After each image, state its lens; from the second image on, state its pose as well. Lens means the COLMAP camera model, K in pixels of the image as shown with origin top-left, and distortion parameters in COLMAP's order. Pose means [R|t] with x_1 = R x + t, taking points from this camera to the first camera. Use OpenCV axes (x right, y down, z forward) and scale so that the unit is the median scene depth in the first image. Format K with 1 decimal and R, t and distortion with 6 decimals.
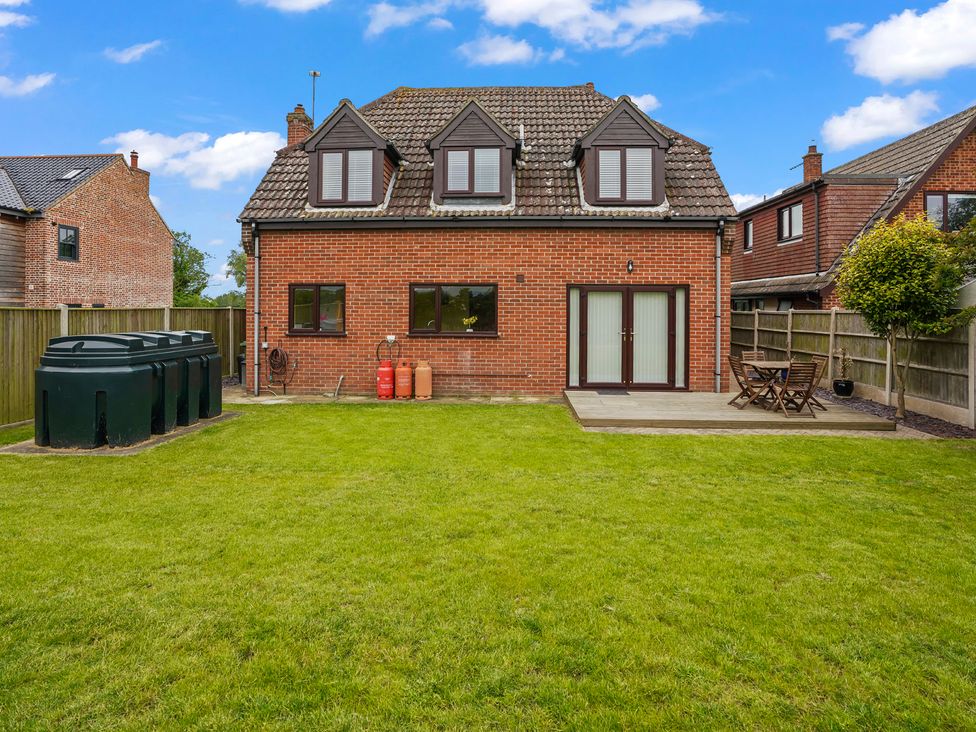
lens RADIAL K [[490.5, 0, 496.1], [0, 490.5, 361.0], [0, 0, 1]] dist [-0.061455, 0.015857]
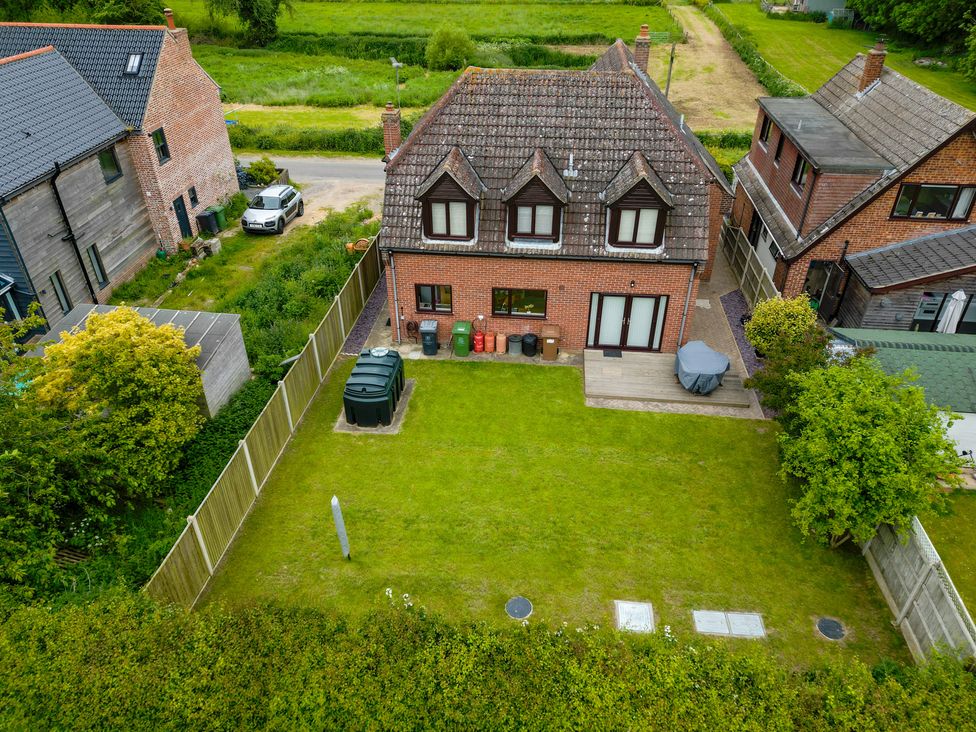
lens RADIAL K [[693.3, 0, 488.0], [0, 693.3, 366.0], [0, 0, 1]] dist [0.045844, -0.002728]
pose [[0.998641, 0.028120, -0.043890, -0.084061], [0.000726, 0.834422, 0.551125, -1.193848], [0.052121, -0.550408, 0.833267, -1.028492]]
